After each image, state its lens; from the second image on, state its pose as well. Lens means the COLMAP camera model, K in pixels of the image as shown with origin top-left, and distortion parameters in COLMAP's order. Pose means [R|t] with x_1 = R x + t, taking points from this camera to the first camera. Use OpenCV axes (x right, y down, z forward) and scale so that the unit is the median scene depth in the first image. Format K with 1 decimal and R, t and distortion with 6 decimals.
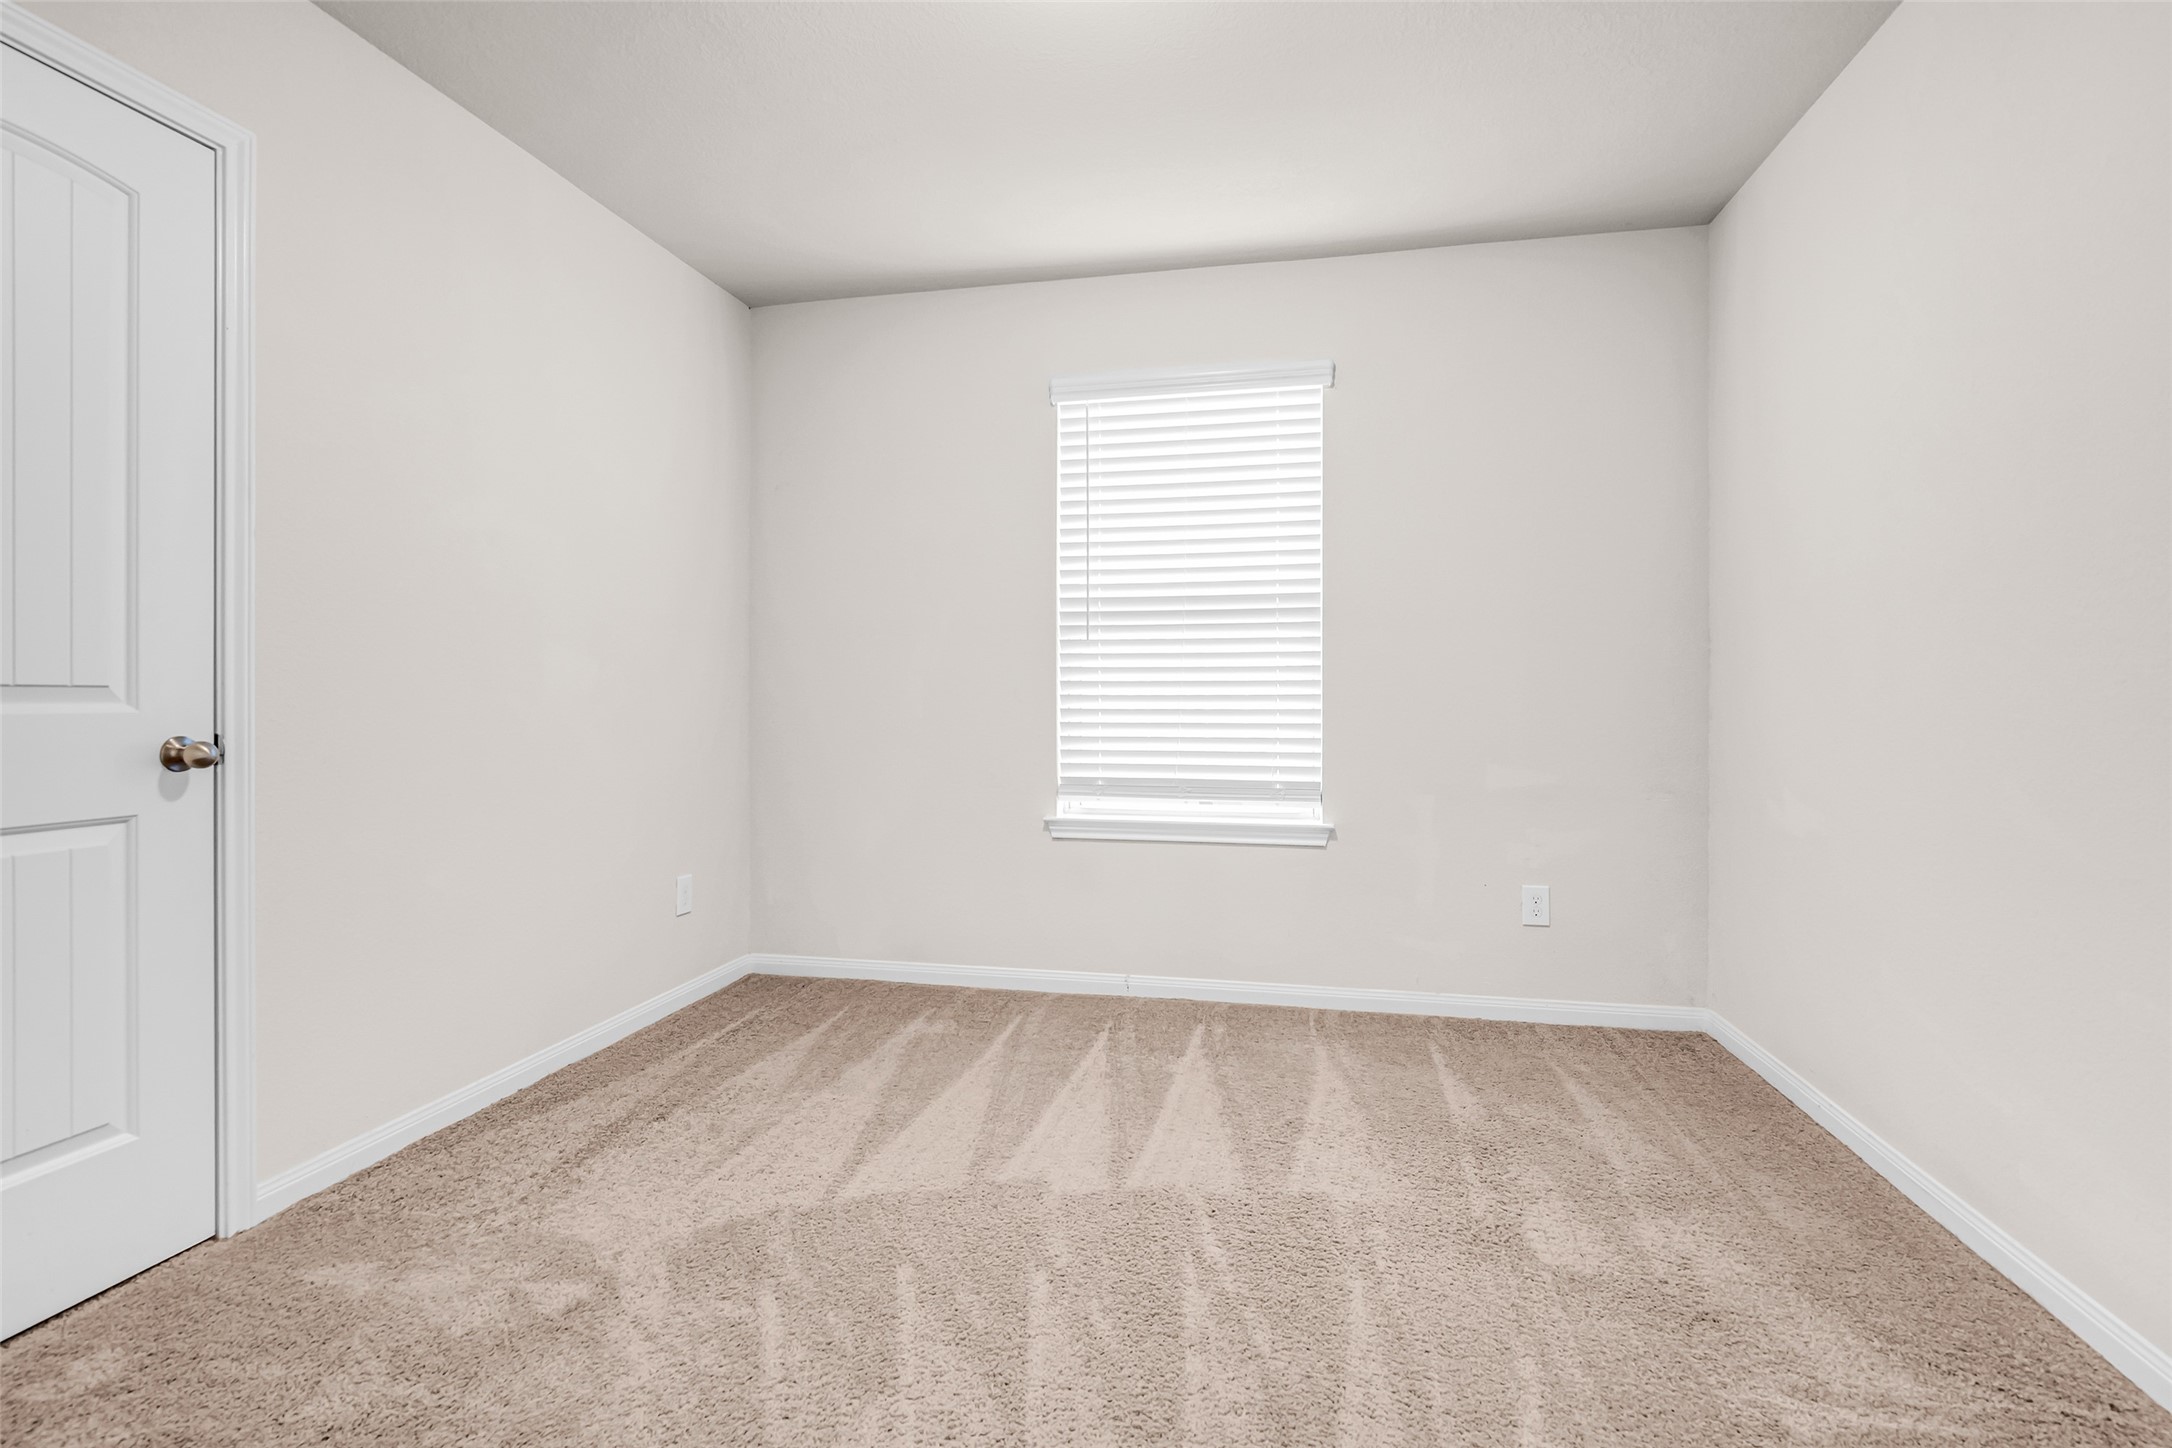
lens RADIAL K [[974.9, 0, 1091.4], [0, 974.9, 689.2], [0, 0, 1]] dist [0.019528, 0.000126]
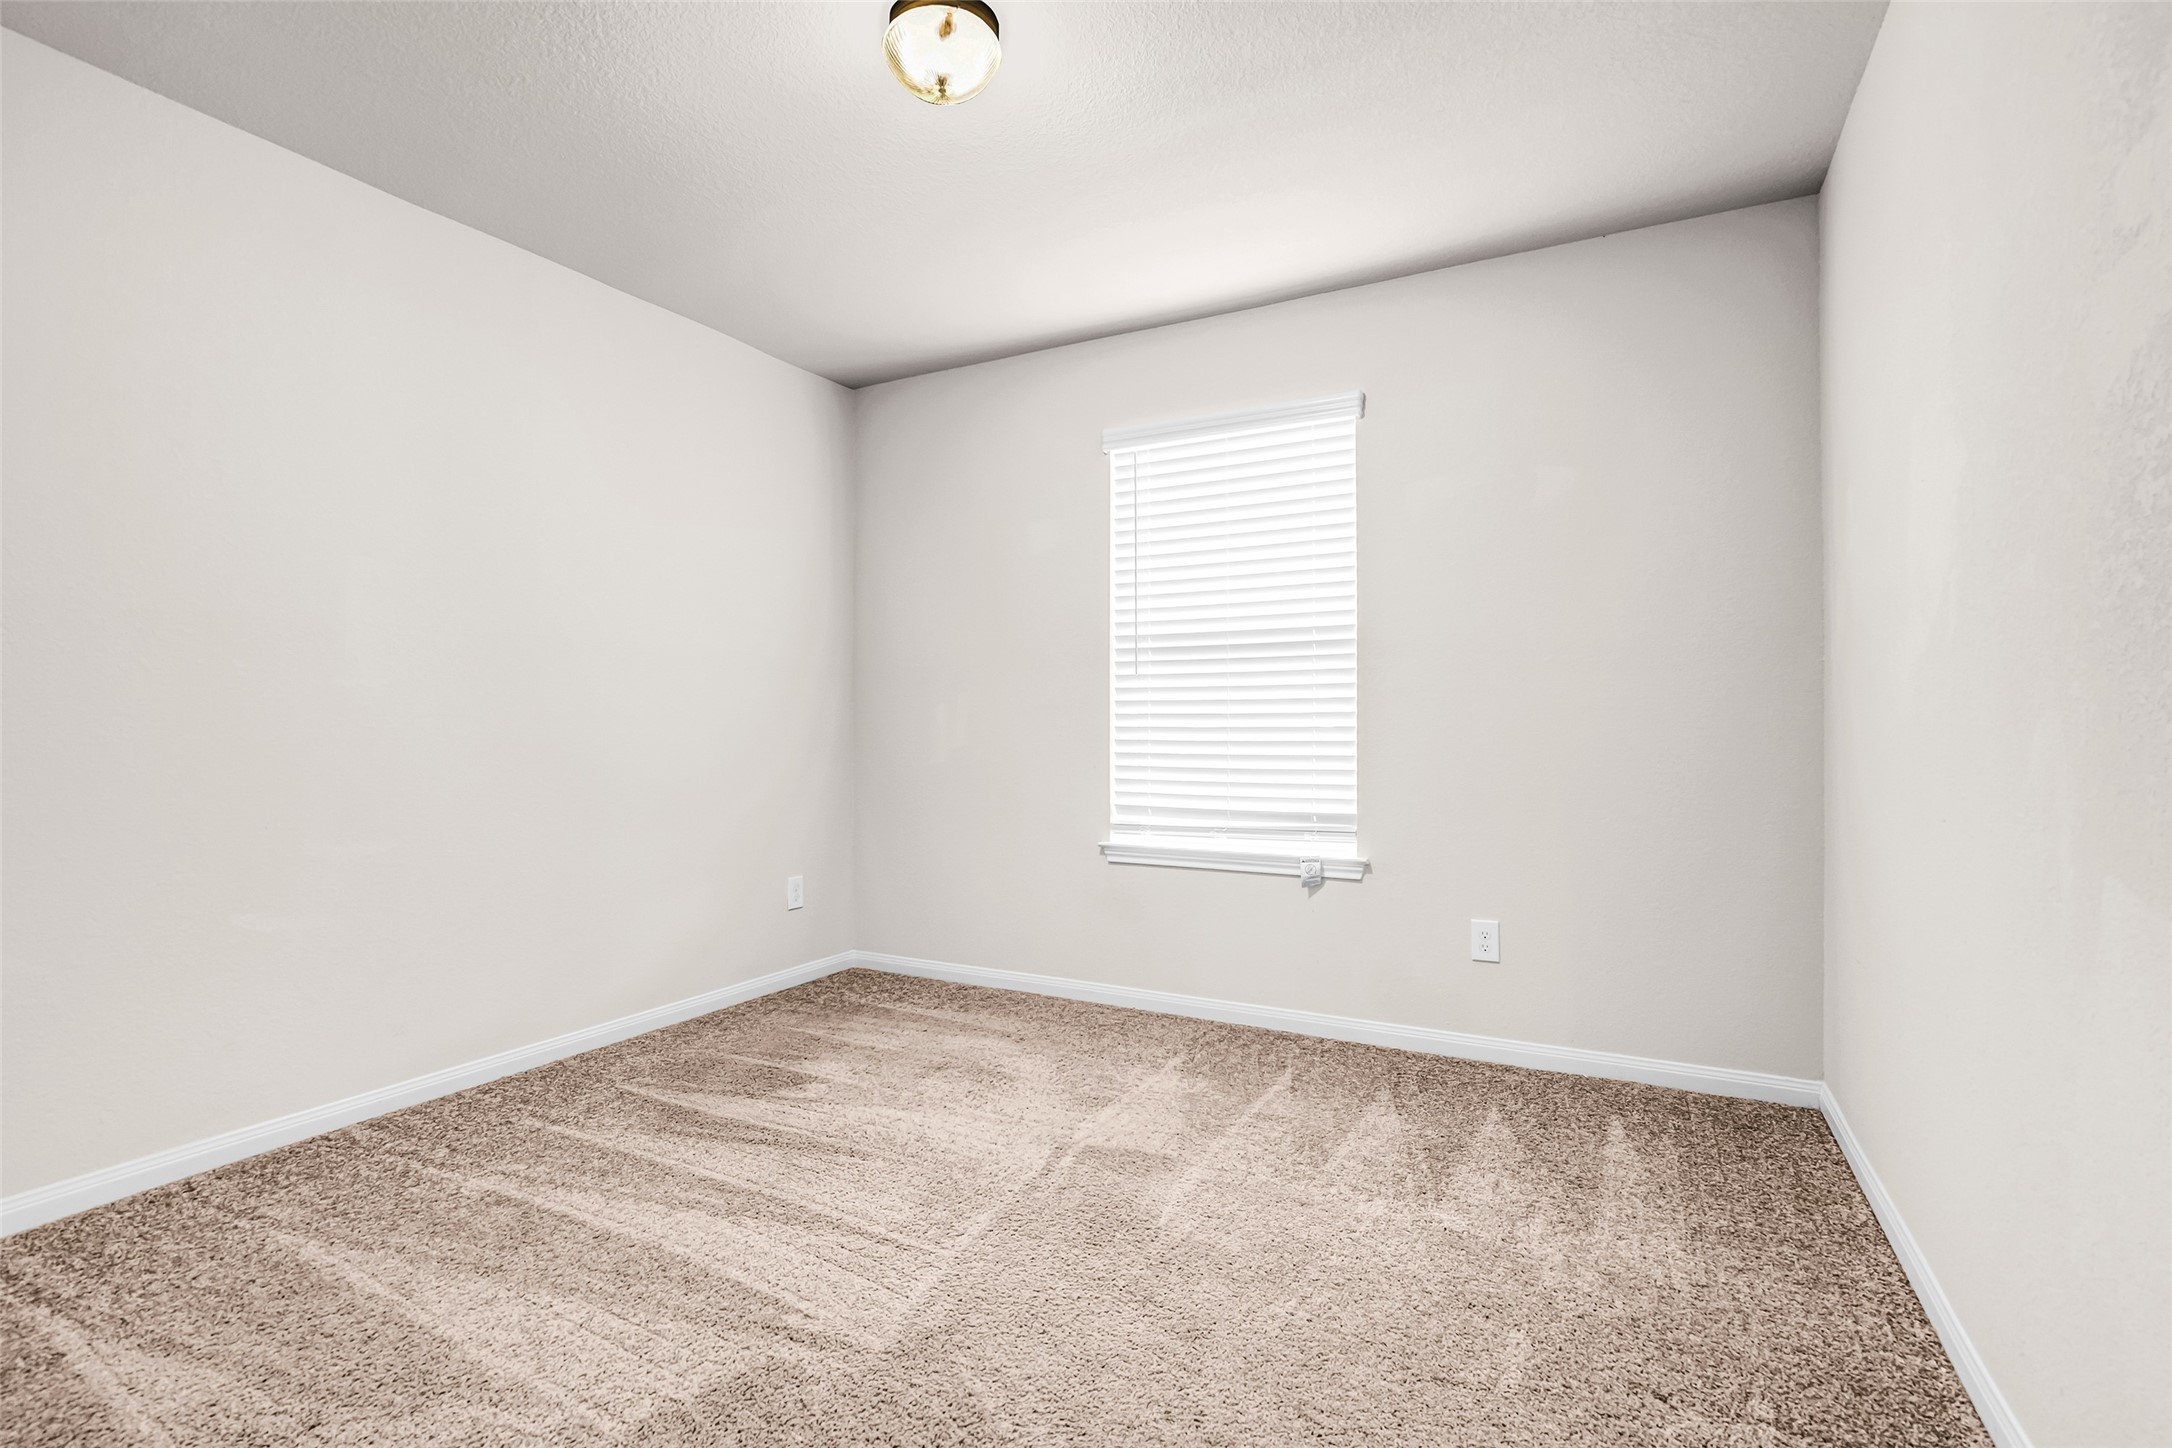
lens RADIAL K [[1006.0, 0, 1079.3], [0, 1006.0, 728.5], [0, 0, 1]] dist [-0.015162, 0.001625]
pose [[0.956976, 0.001374, -0.290165, 0.258130], [0.000909, 0.999970, 0.007733, -0.000994], [0.290166, -0.007664, 0.956946, -0.058782]]
